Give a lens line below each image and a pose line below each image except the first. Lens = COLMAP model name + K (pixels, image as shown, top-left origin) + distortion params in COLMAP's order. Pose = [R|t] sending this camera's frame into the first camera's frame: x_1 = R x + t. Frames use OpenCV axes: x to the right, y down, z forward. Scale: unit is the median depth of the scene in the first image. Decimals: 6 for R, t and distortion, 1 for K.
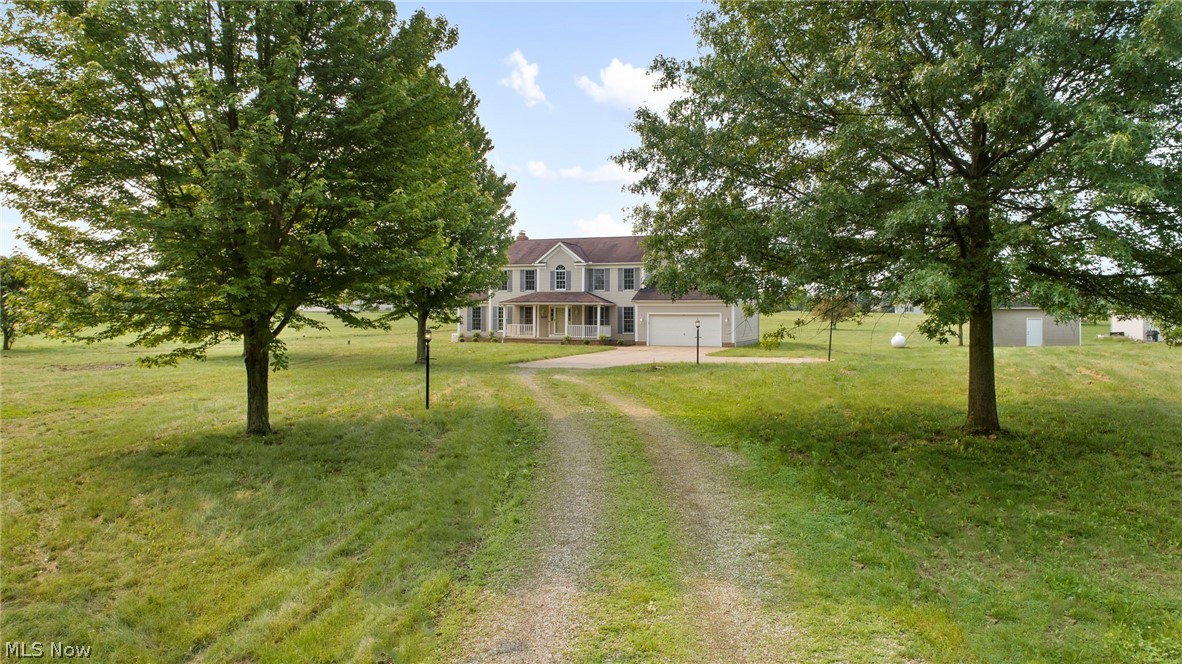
lens RADIAL K [[787.1, 0, 590.4], [0, 787.1, 330.1], [0, 0, 1]] dist [-0.001491, -0.003325]
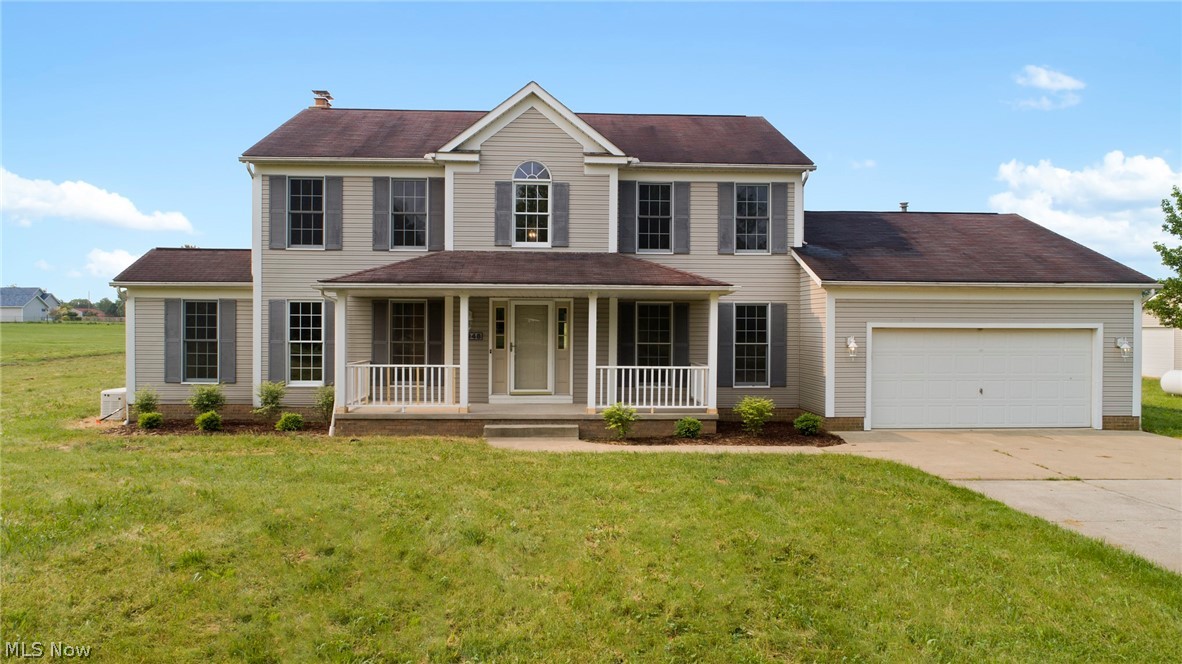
lens RADIAL K [[787.1, 0, 593.4], [0, 787.1, 332.5], [0, 0, 1]] dist [-0.001491, -0.003325]
pose [[0.923602, 0.000566, 0.383351, -0.131605], [0.007197, 0.999797, -0.018817, -0.012438], [-0.383284, 0.020138, 0.923411, 0.720568]]
